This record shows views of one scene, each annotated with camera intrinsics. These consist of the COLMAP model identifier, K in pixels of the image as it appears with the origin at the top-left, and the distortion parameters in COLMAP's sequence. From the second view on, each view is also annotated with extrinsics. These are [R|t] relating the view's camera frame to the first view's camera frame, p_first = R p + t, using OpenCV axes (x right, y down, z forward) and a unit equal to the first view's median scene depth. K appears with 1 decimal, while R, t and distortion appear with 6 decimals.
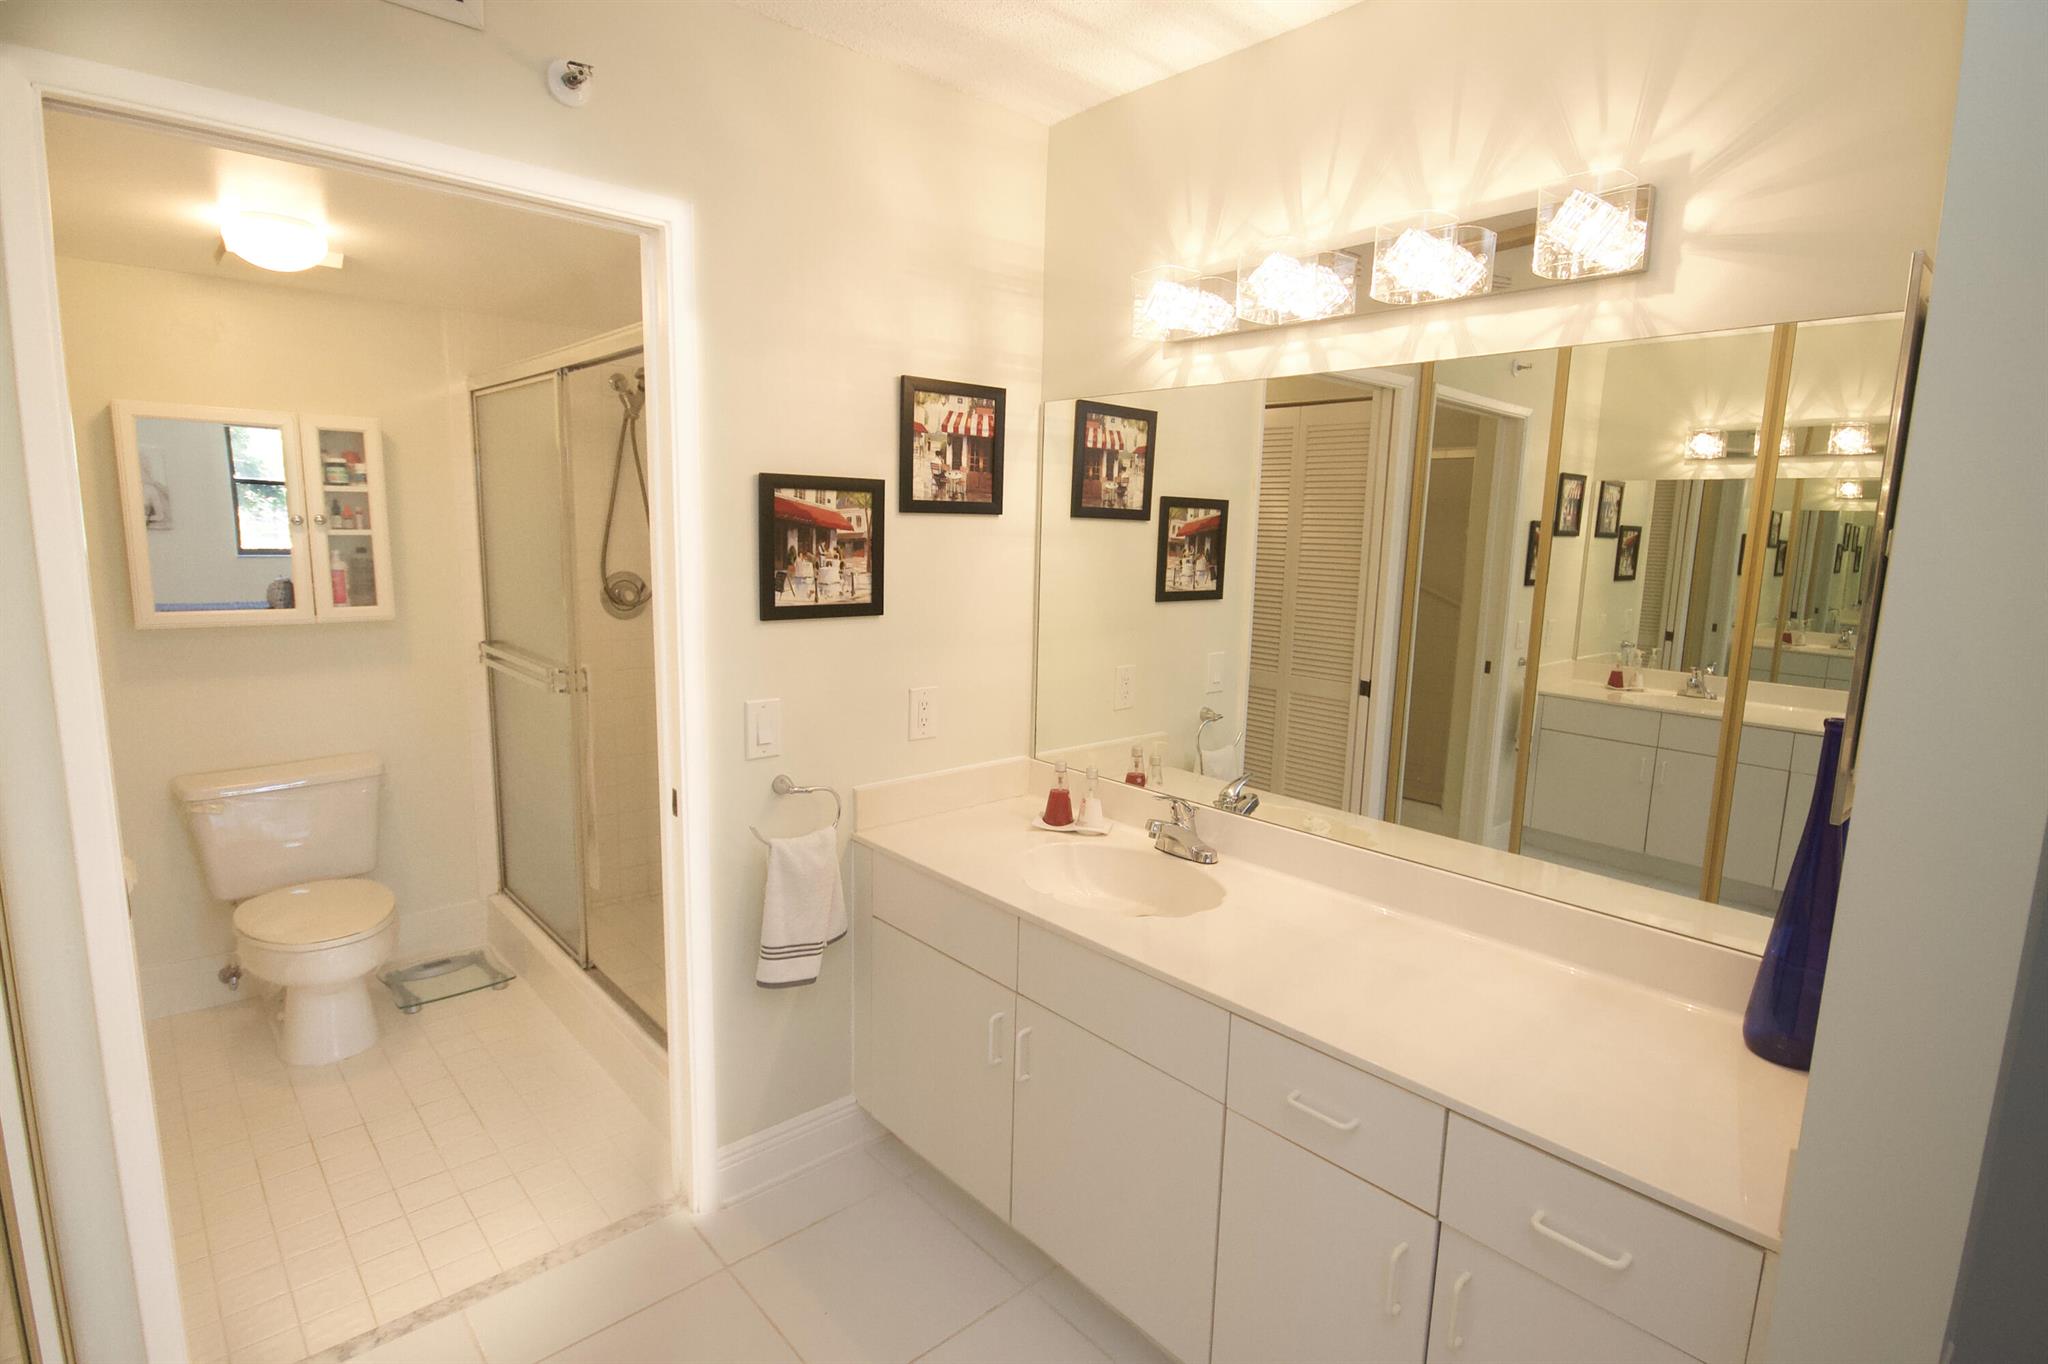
lens RADIAL K [[1000.7, 0, 1022.8], [0, 1000.7, 683.0], [0, 0, 1]] dist [0.001208, -0.001170]
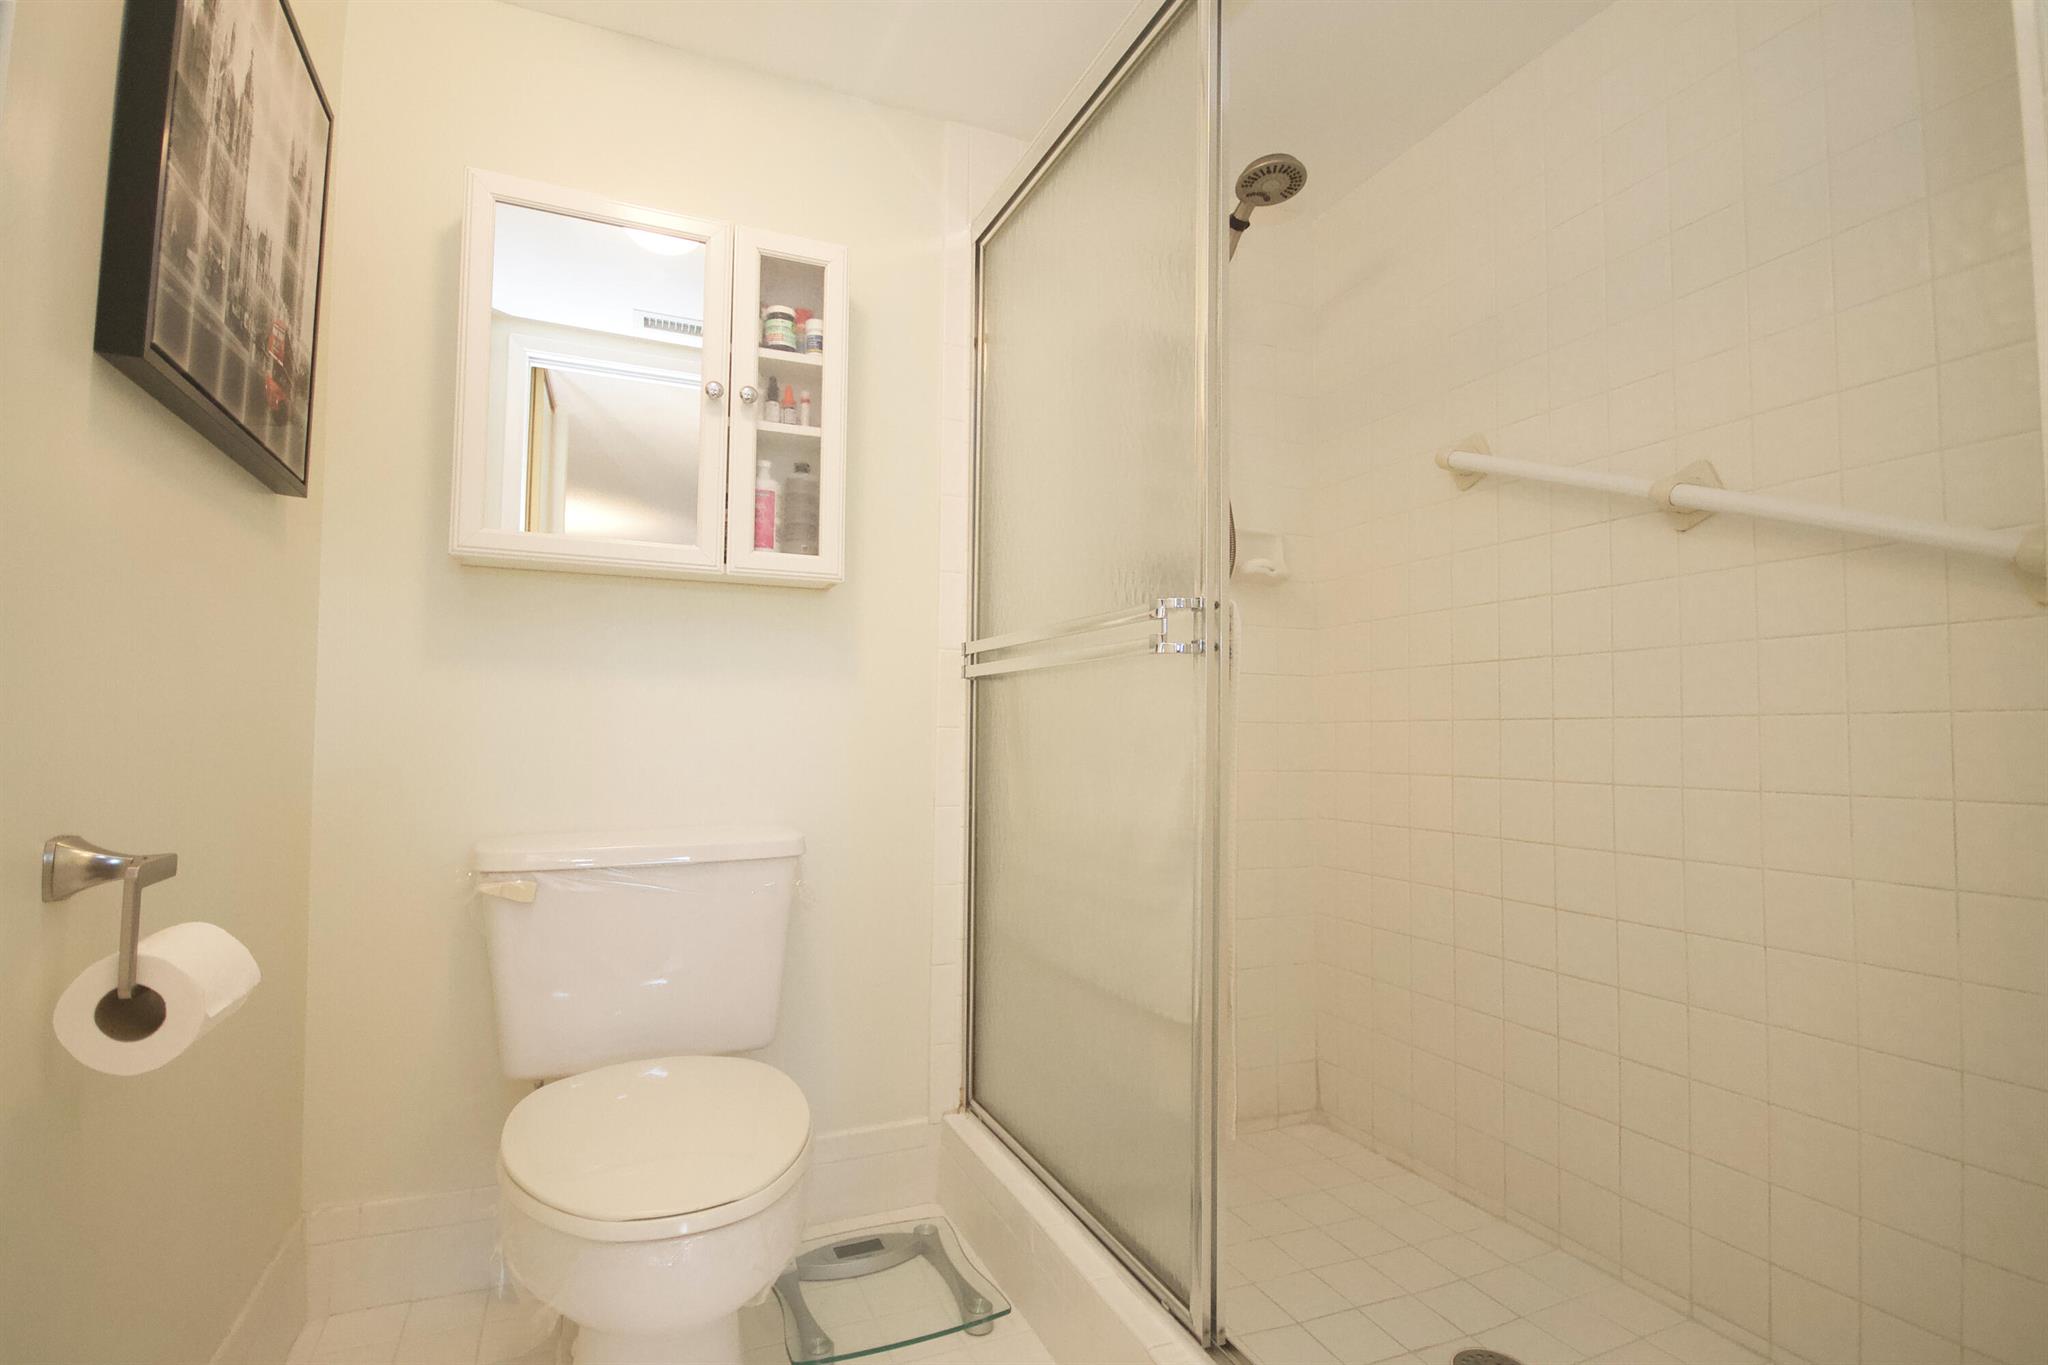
lens RADIAL K [[951.9, 0, 1024.0], [0, 951.9, 682.5], [0, 0, 1]] dist [-0.002447, -0.010052]
pose [[0.942950, -0.039833, -0.330544, -0.363540], [-0.036039, 0.974771, -0.220277, 0.111677], [0.330979, 0.219622, 0.917725, 0.565390]]
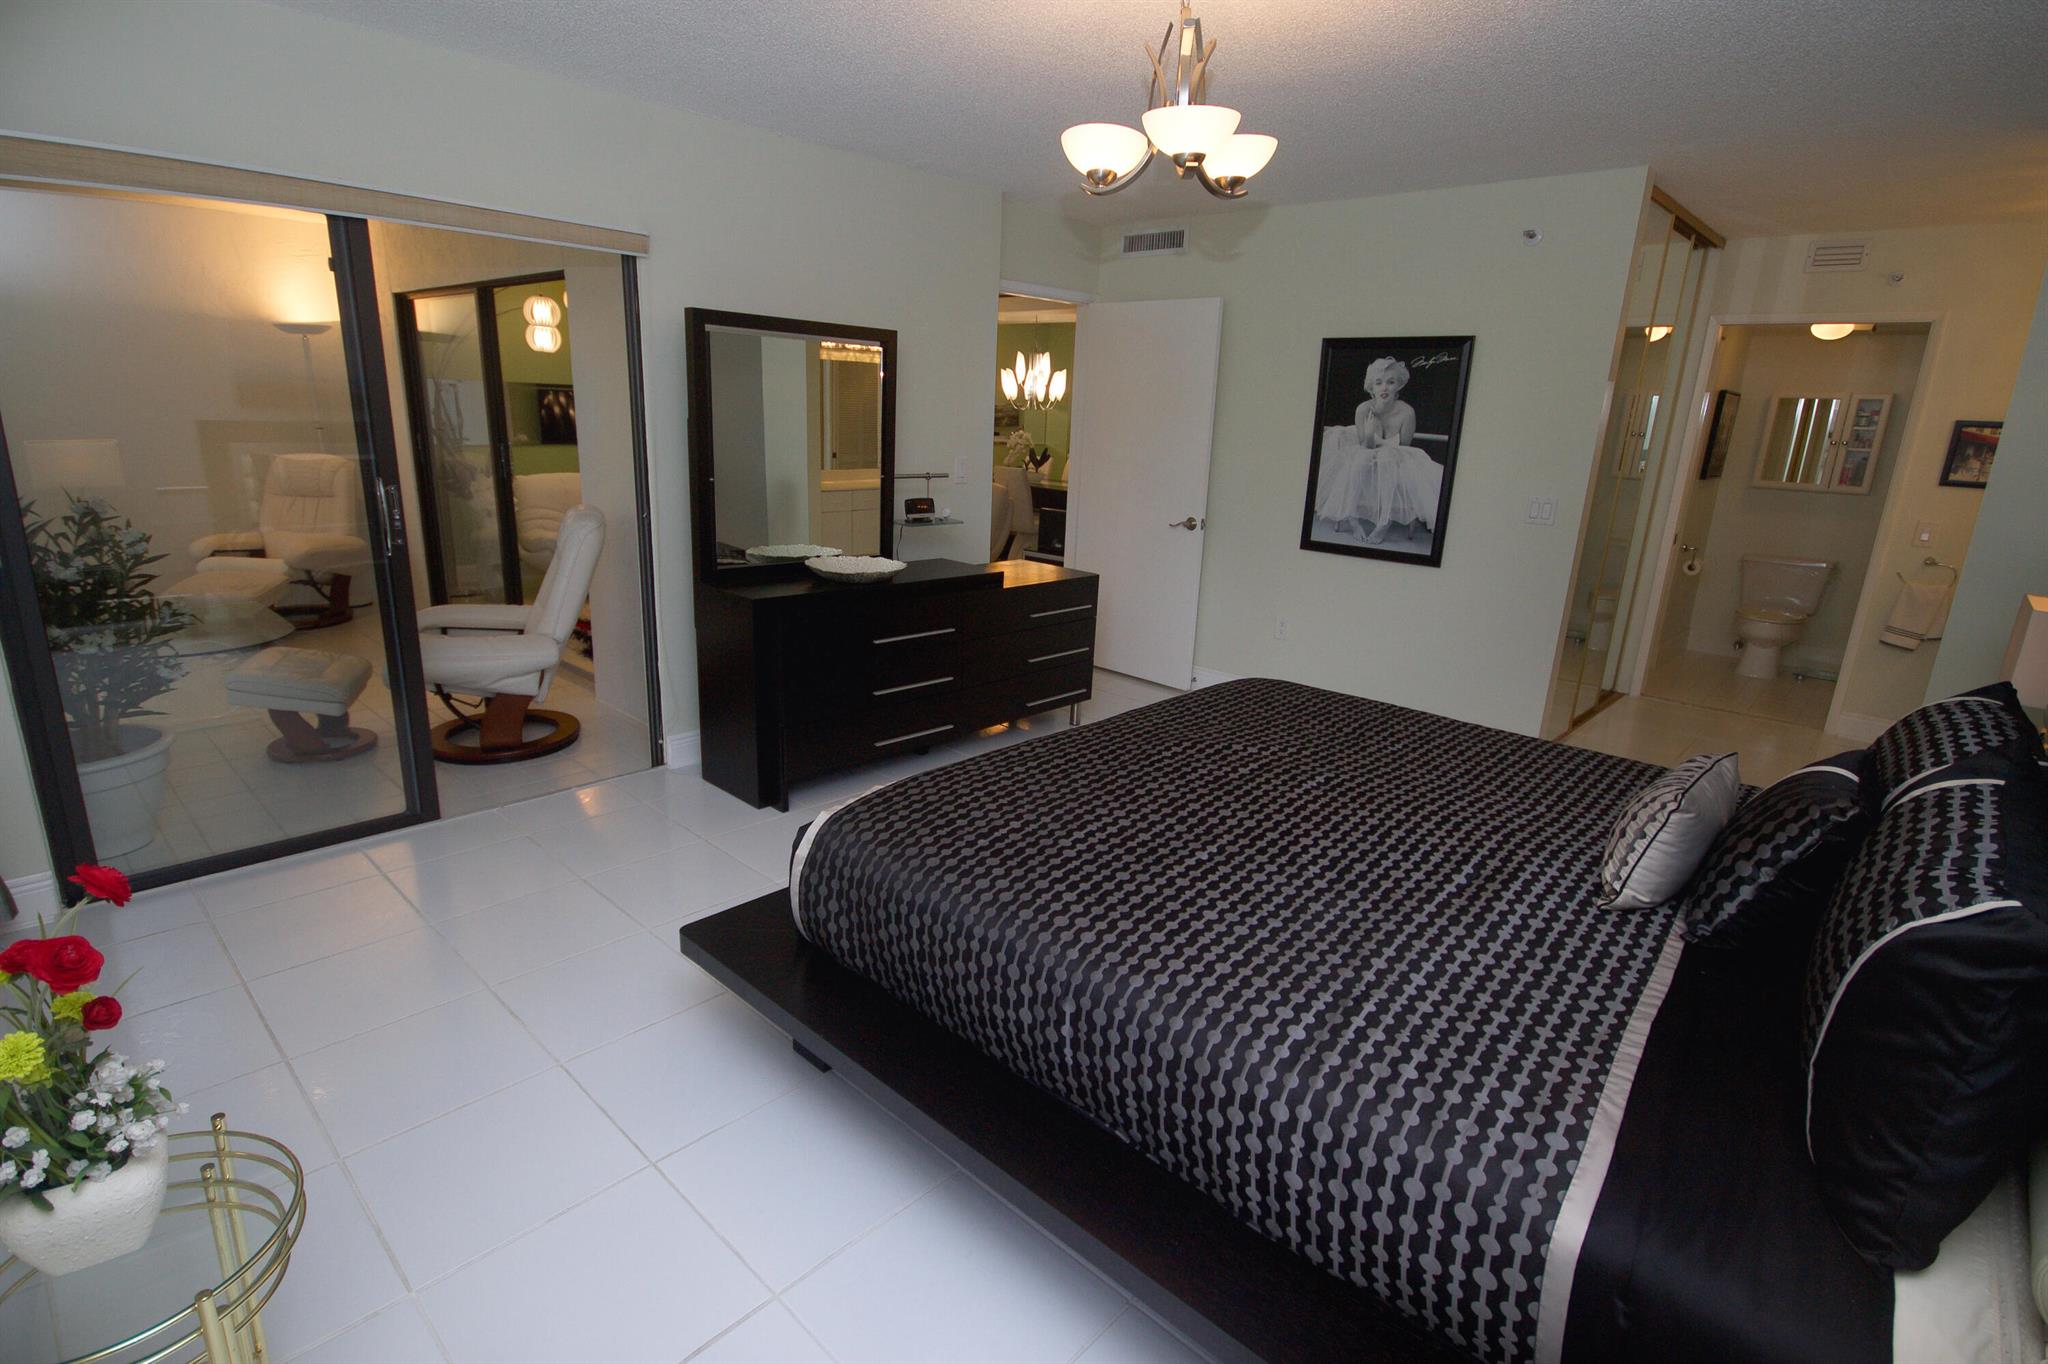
lens RADIAL K [[1000.7, 0, 1022.8], [0, 1000.7, 683.0], [0, 0, 1]] dist [0.001208, -0.001170]
pose [[0.074580, 0.242921, -0.967175, 1.315687], [-0.195365, 0.954641, 0.224708, 0.183080], [0.977891, 0.172193, 0.118656, -0.854692]]
